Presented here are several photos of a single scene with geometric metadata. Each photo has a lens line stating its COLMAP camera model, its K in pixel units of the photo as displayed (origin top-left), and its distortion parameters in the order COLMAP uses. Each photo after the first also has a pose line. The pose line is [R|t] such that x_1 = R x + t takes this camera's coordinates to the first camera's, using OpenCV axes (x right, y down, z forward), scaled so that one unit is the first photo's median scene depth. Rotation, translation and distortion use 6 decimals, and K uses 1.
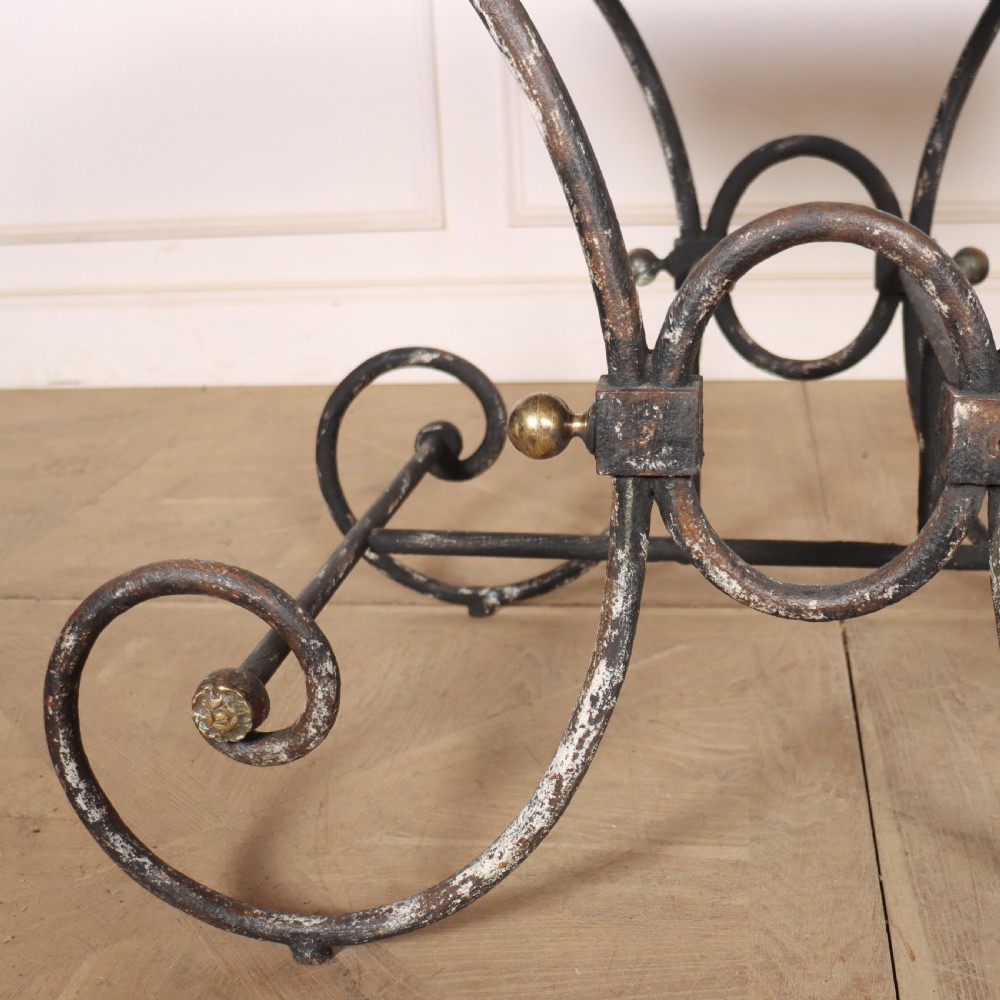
lens RADIAL K [[1379.4, 0, 599.9], [0, 1379.4, 538.1], [0, 0, 1]] dist [-0.181394, 0.146581]
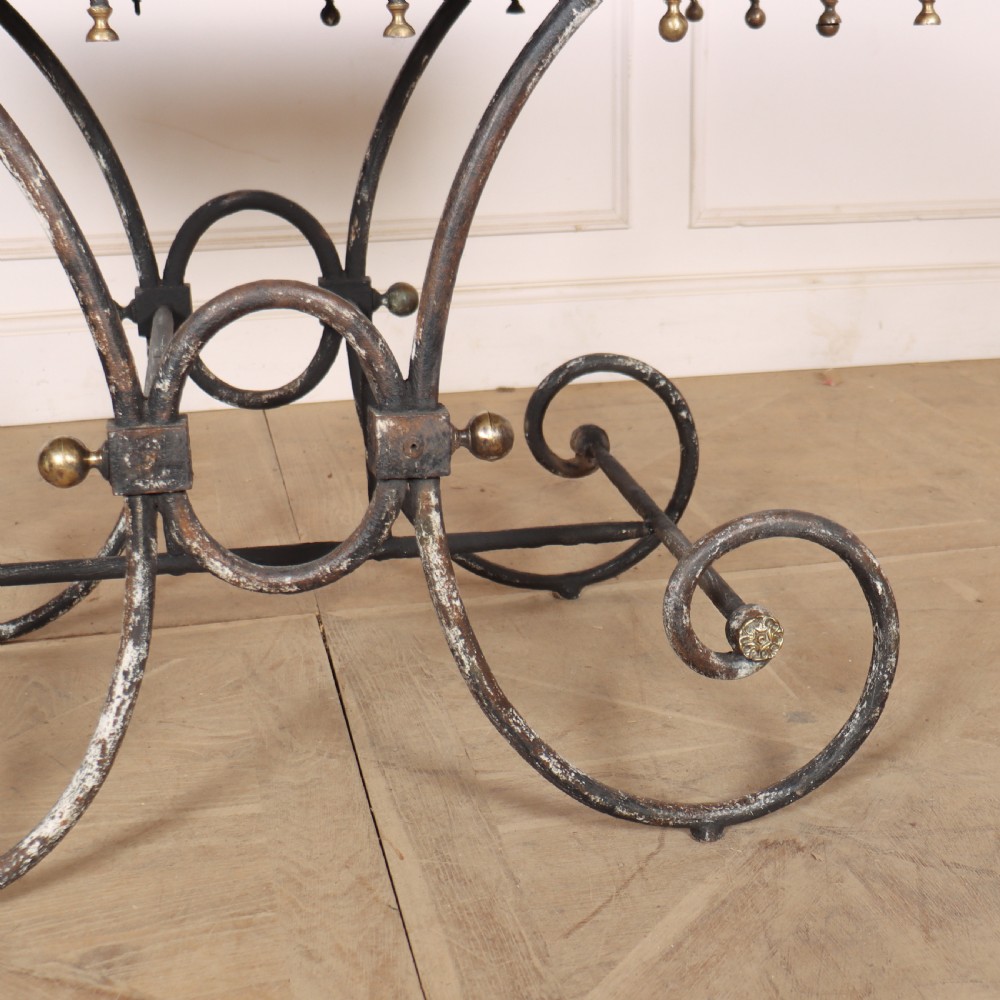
lens RADIAL K [[1649.5, 0, 687.3], [0, 1649.5, 664.2], [0, 0, 1]] dist [-0.180709, 0.147042]
pose [[0.919992, -0.112416, 0.375471, -0.077484], [0.094257, 0.993328, 0.066449, 0.051641], [-0.380435, -0.025742, 0.924449, -0.515858]]
